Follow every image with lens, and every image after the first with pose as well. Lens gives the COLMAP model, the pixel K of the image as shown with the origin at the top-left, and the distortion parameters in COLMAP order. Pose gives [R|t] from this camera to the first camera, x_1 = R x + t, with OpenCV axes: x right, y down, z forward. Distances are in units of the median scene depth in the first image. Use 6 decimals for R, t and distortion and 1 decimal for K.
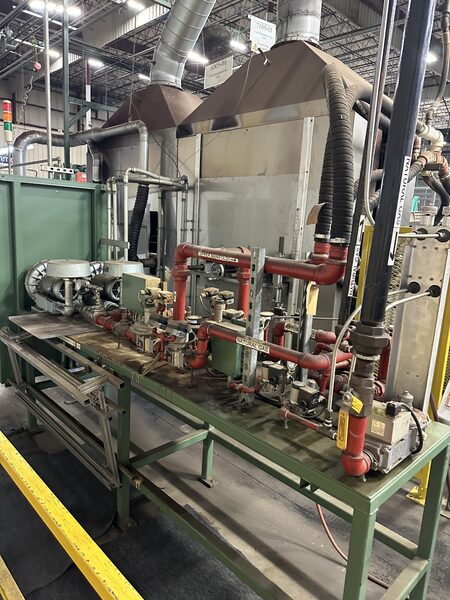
lens RADIAL K [[417.6, 0, 223.0], [0, 417.6, 305.9], [0, 0, 1]] dist [0.010382, -0.008995]
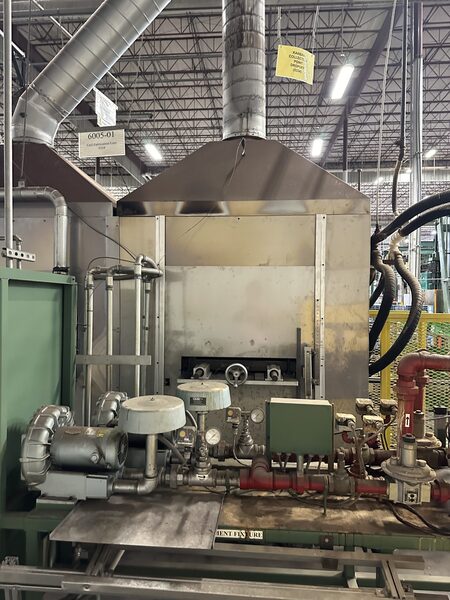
lens RADIAL K [[417.6, 0, 224.4], [0, 417.6, 295.3], [0, 0, 1]] dist [0.010382, -0.008995]
pose [[0.746486, -0.044282, 0.663926, -0.617610], [0.166176, 0.978573, -0.121573, -0.150677], [-0.644317, 0.201081, 0.737850, 0.383258]]
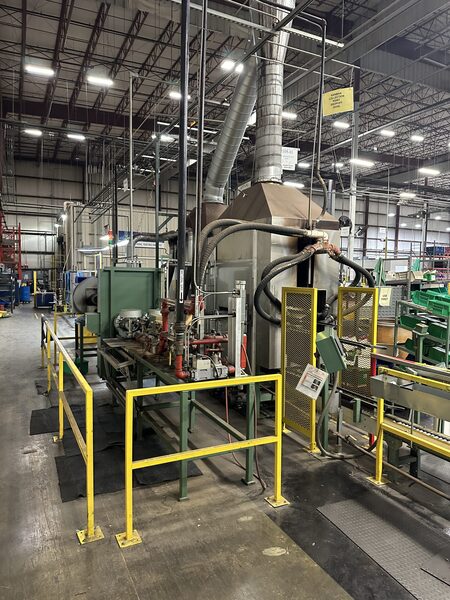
lens RADIAL K [[417.6, 0, 223.0], [0, 417.6, 301.5], [0, 0, 1]] dist [0.010382, -0.008995]
pose [[0.950475, -0.025210, -0.309777, 0.572816], [-0.024224, 0.987664, -0.154702, 0.130746], [0.309856, 0.154544, 0.938139, -0.619090]]
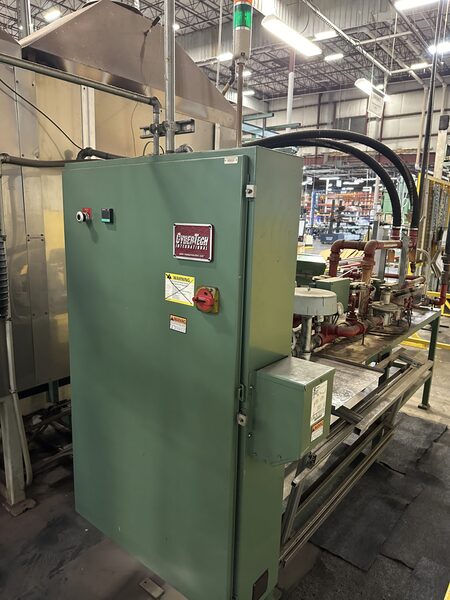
lens RADIAL K [[417.6, 0, 224.4], [0, 417.6, 300.6], [0, 0, 1]] dist [0.010382, -0.008995]
pose [[-0.117041, -0.249767, 0.961206, -0.926815], [0.163129, 0.949877, 0.266686, -0.270772], [-0.979638, 0.188014, -0.070430, 1.056111]]
